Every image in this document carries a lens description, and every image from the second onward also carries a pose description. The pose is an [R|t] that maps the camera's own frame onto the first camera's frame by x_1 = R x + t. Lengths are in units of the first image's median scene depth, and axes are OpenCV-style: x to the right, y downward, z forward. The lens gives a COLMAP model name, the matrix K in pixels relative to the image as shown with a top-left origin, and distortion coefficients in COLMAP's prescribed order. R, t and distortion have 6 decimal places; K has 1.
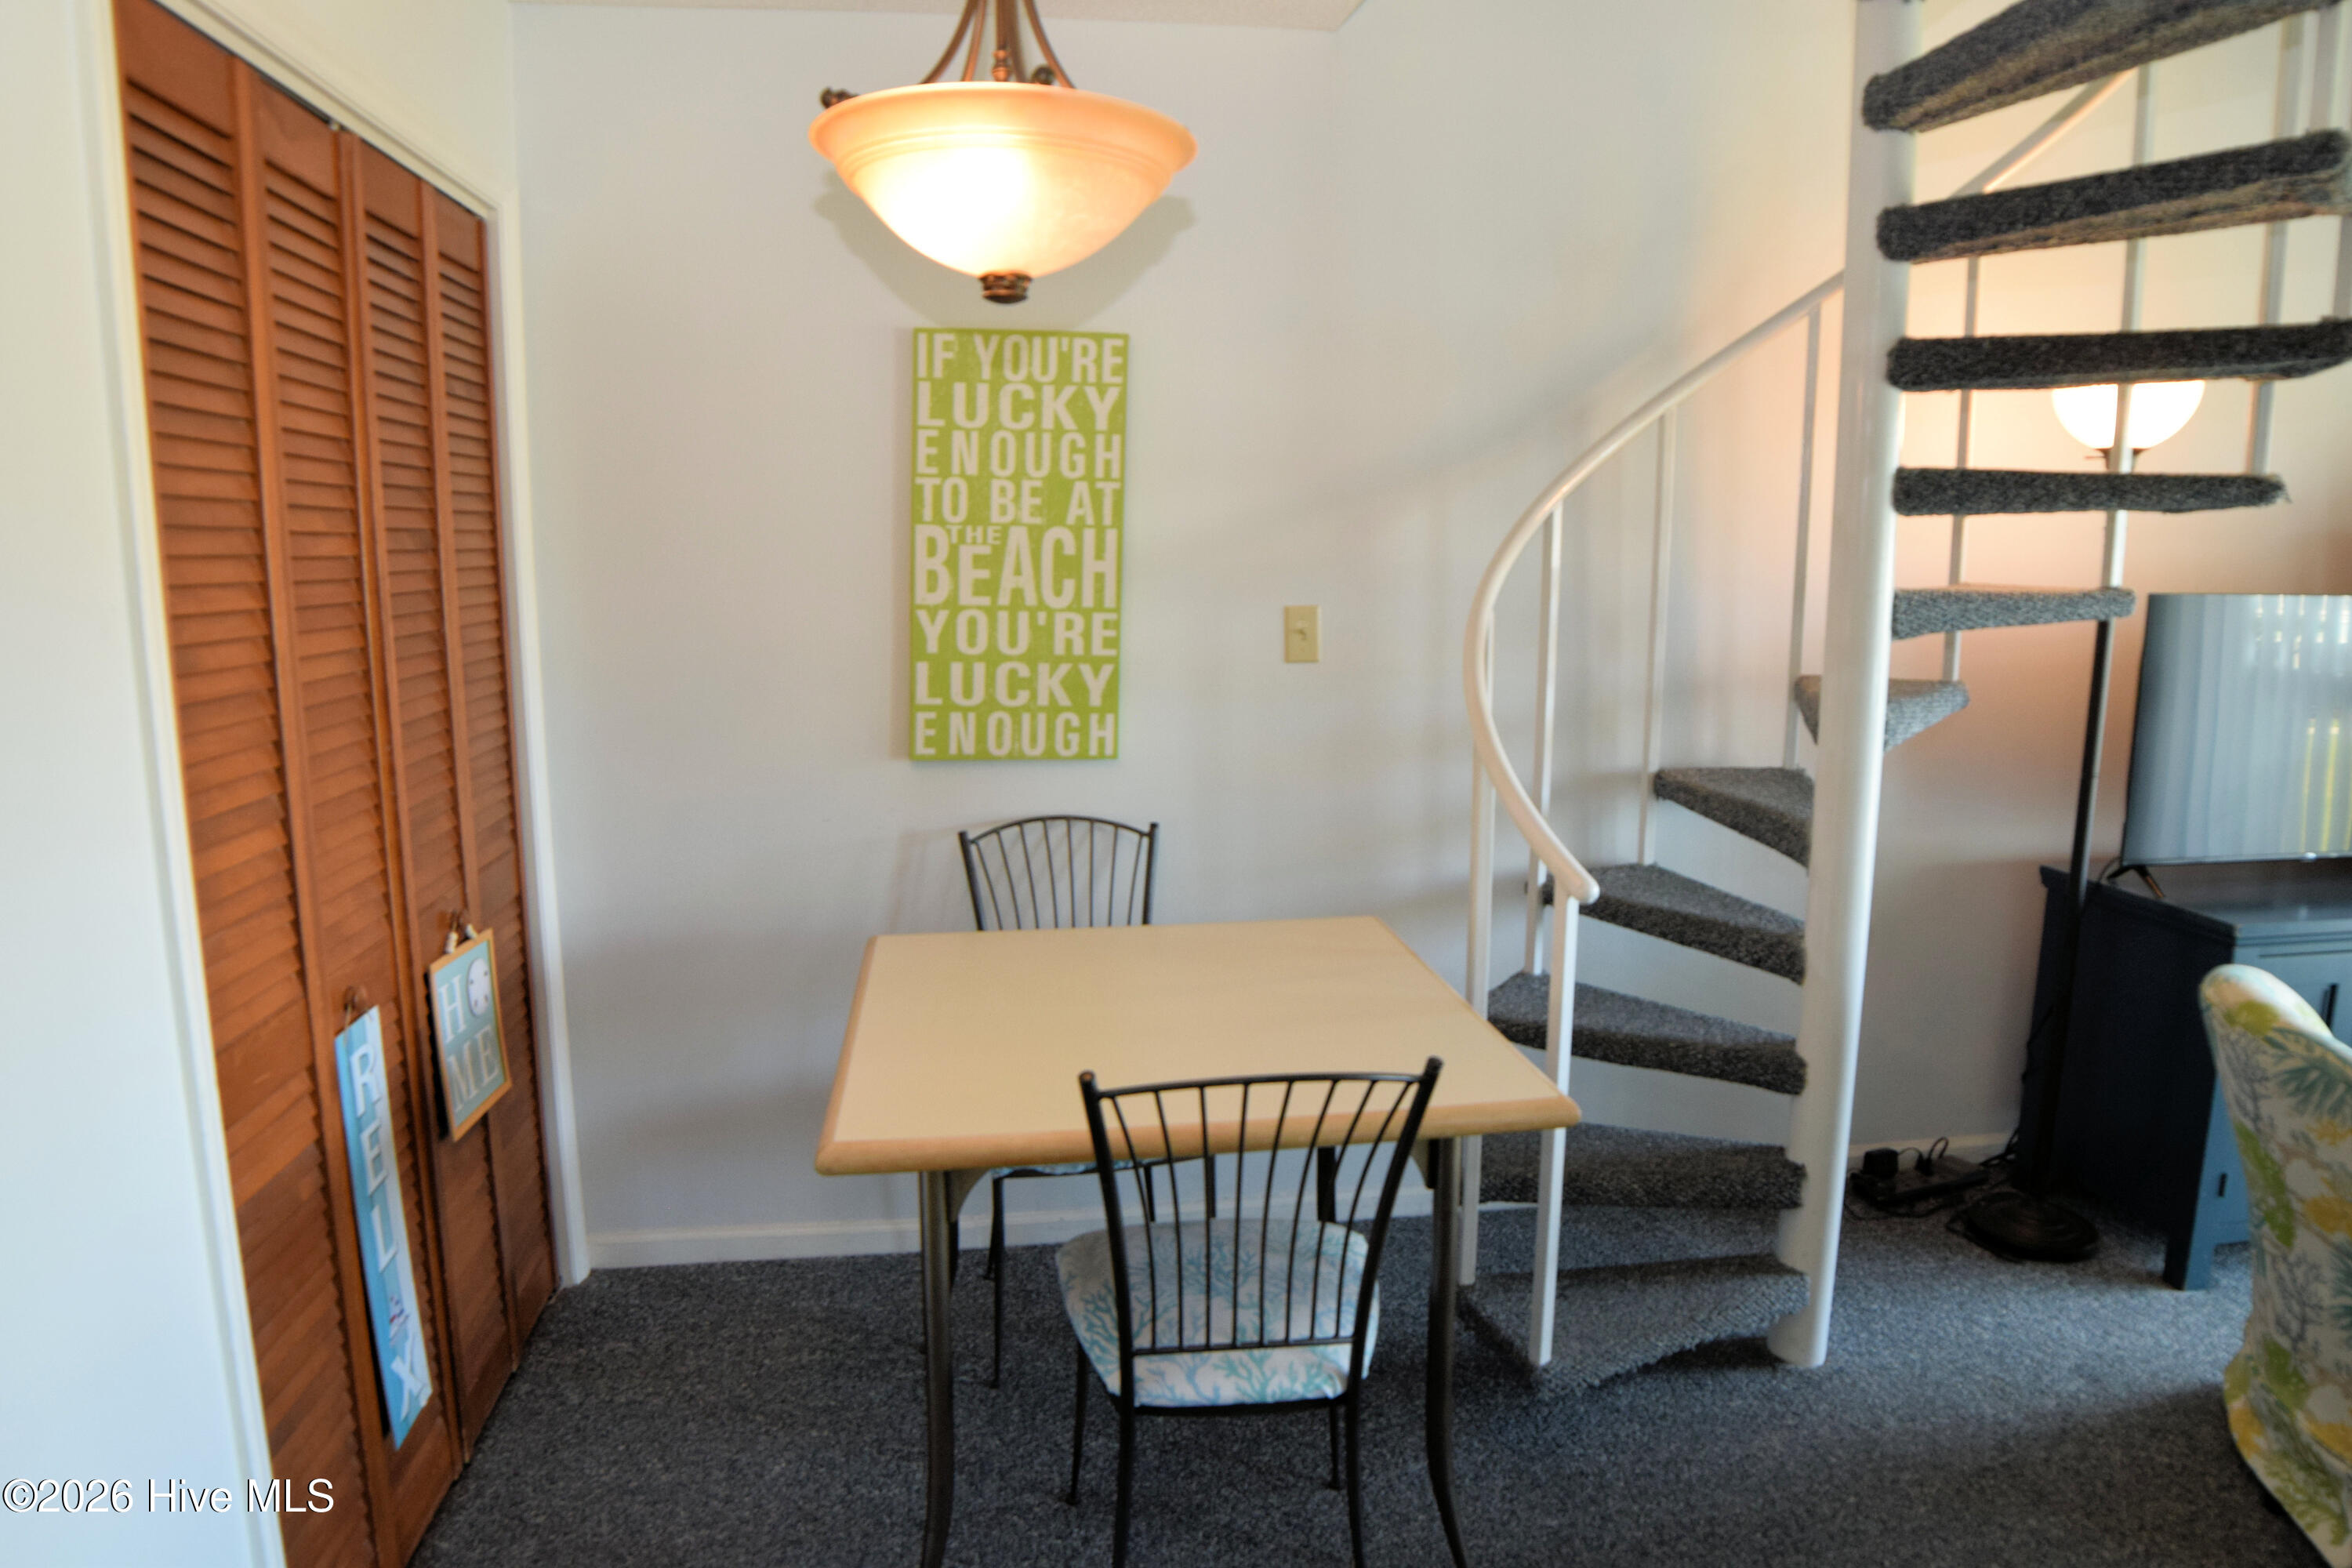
lens RADIAL K [[1466.1, 0, 1182.2], [0, 1466.1, 791.6], [0, 0, 1]] dist [-0.120957, 0.049764]
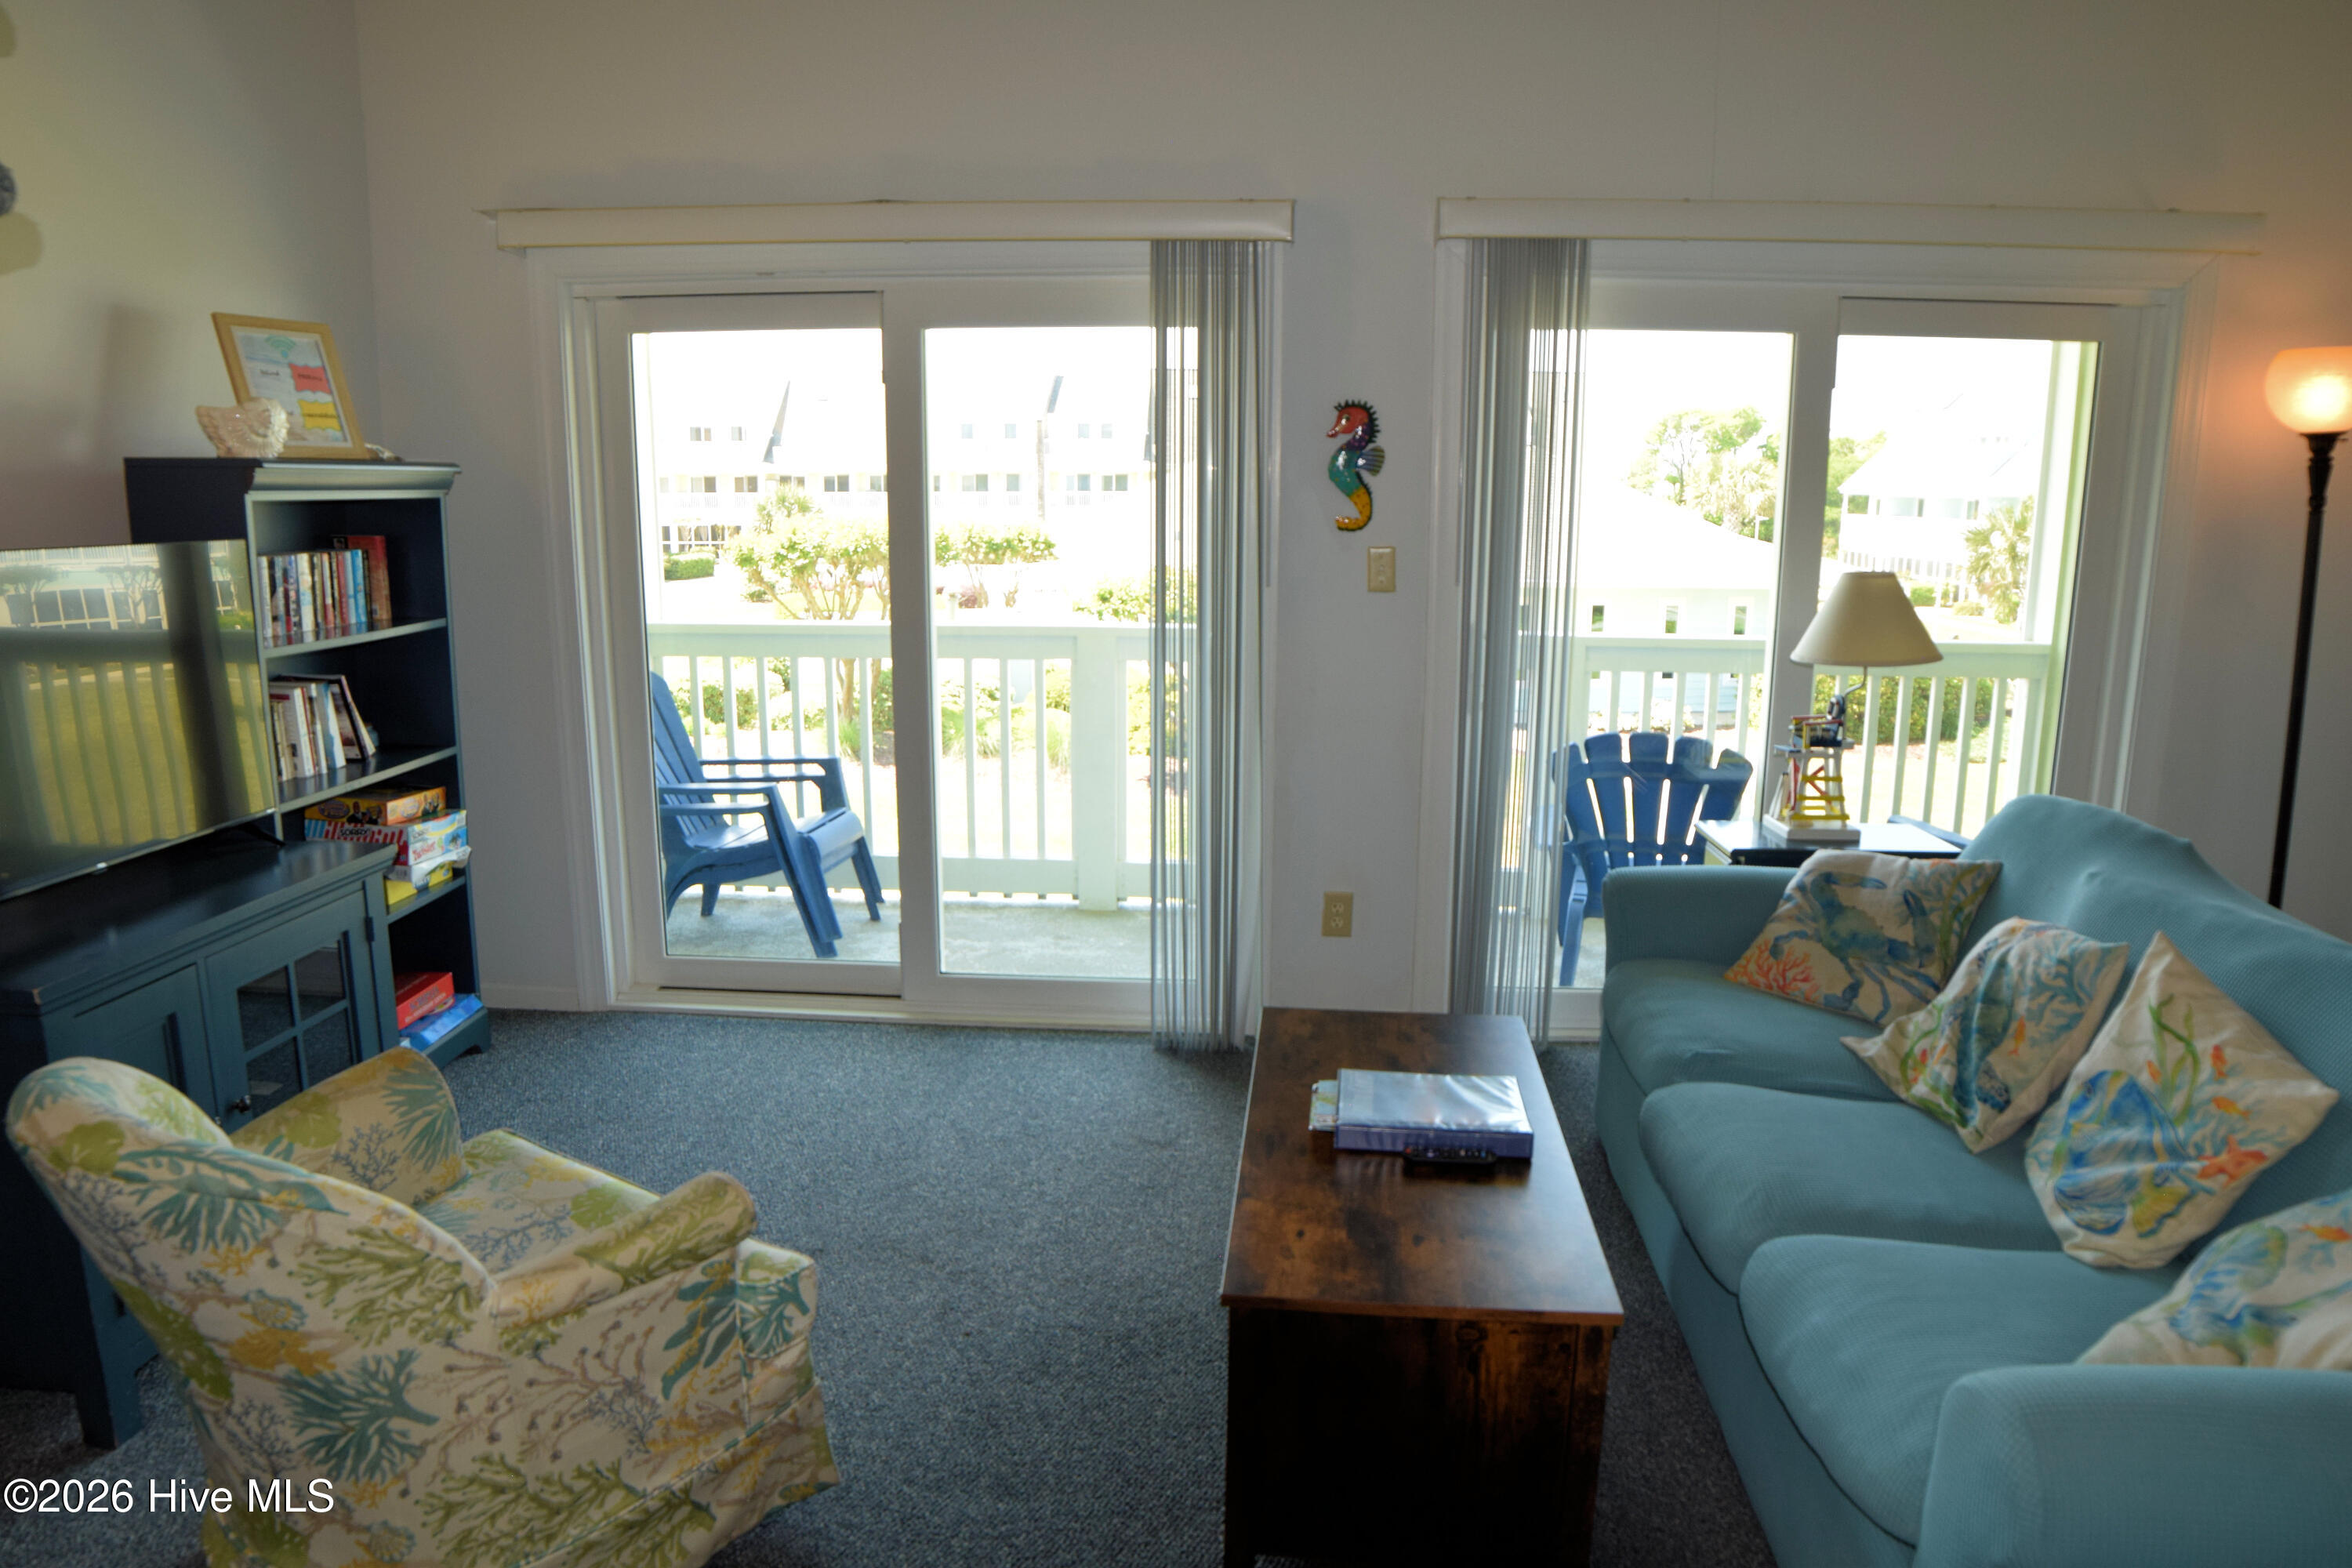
lens RADIAL K [[1466.1, 0, 1182.2], [0, 1466.1, 791.6], [0, 0, 1]] dist [-0.120957, 0.049764]
pose [[0.201698, -0.192577, 0.960329, 0.173880], [0.157182, 0.974136, 0.162333, -0.030944], [-0.966753, 0.118204, 0.226751, 0.197229]]
